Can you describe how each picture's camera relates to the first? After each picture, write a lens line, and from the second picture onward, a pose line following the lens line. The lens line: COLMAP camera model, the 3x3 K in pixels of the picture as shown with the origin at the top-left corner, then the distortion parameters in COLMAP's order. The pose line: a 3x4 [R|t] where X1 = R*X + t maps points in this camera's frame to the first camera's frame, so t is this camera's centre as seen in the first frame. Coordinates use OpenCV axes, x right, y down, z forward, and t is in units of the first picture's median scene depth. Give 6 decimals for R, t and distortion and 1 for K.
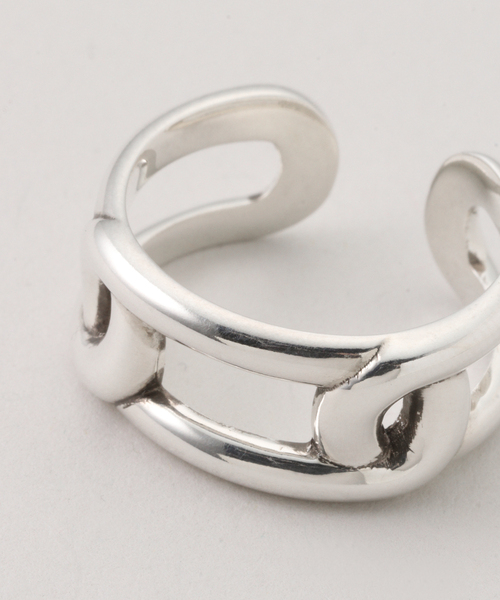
lens RADIAL K [[2375.7, 0, 250.2], [0, 2375.7, 300.2], [0, 0, 1]] dist [0.847098, 0.000000]
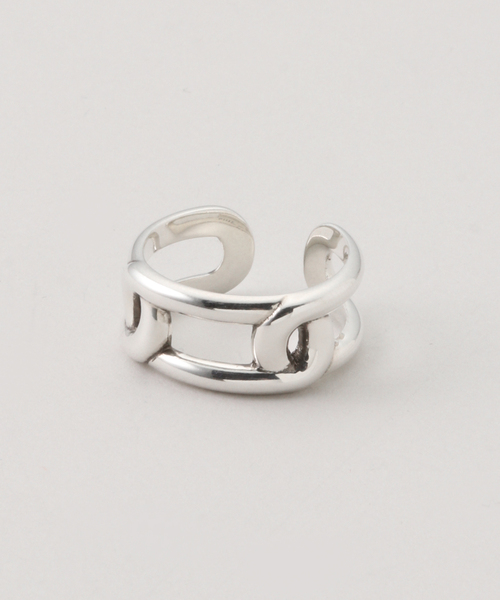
lens RADIAL K [[2375.7, 0, 250.1], [0, 2375.7, 300.0], [0, 0, 1]] dist [0.847098, 0.000000]
pose [[0.994894, -0.094638, 0.035068, -0.037739], [0.100669, 0.955299, -0.277976, 0.532566], [-0.007193, 0.280086, 0.959948, -0.819872]]
